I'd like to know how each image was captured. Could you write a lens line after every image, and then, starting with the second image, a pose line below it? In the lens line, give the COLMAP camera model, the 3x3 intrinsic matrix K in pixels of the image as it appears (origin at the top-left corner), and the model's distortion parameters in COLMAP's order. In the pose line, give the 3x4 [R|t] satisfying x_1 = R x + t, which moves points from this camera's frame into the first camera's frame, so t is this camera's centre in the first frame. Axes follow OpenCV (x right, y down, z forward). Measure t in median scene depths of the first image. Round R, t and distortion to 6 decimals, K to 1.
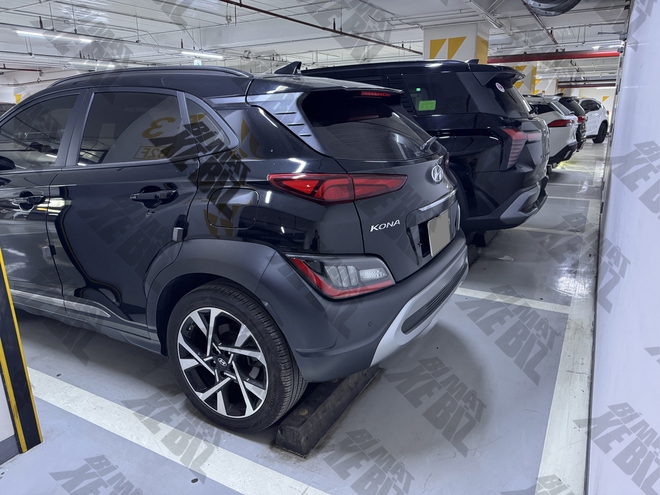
lens RADIAL K [[471.5, 0, 332.0], [0, 471.5, 250.1], [0, 0, 1]] dist [0.016529, -0.015002]
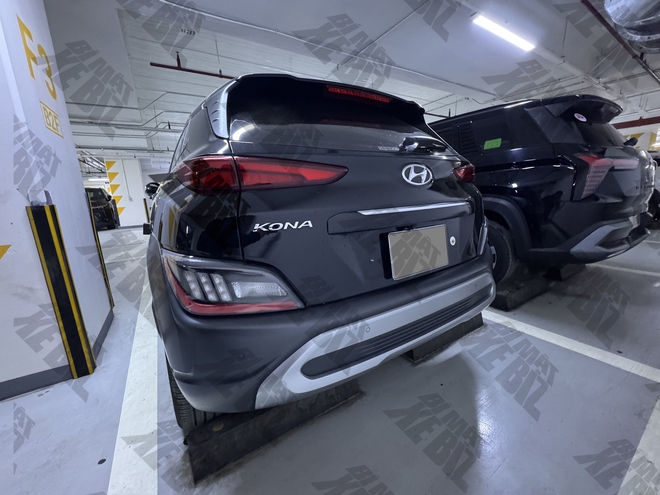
lens RADIAL K [[263.3, 0, 328.8], [0, 263.3, 247.2], [0, 0, 1]] dist [-0.006090, -0.000251]
pose [[0.880986, 0.076796, -0.466869, 0.185062], [-0.105949, 0.993703, -0.036470, -0.006182], [0.461128, 0.081594, 0.883574, 0.334692]]
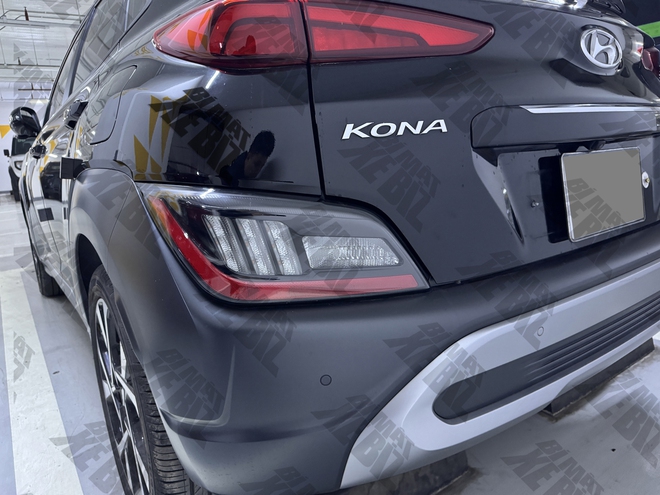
lens RADIAL K [[471.5, 0, 328.9], [0, 471.5, 245.5], [0, 0, 1]] dist [0.016529, -0.015002]
pose [[0.904009, 0.054984, -0.423963, 0.115958], [-0.080914, 0.995776, -0.043390, 0.031454], [0.419786, 0.073530, 0.904640, 0.316581]]
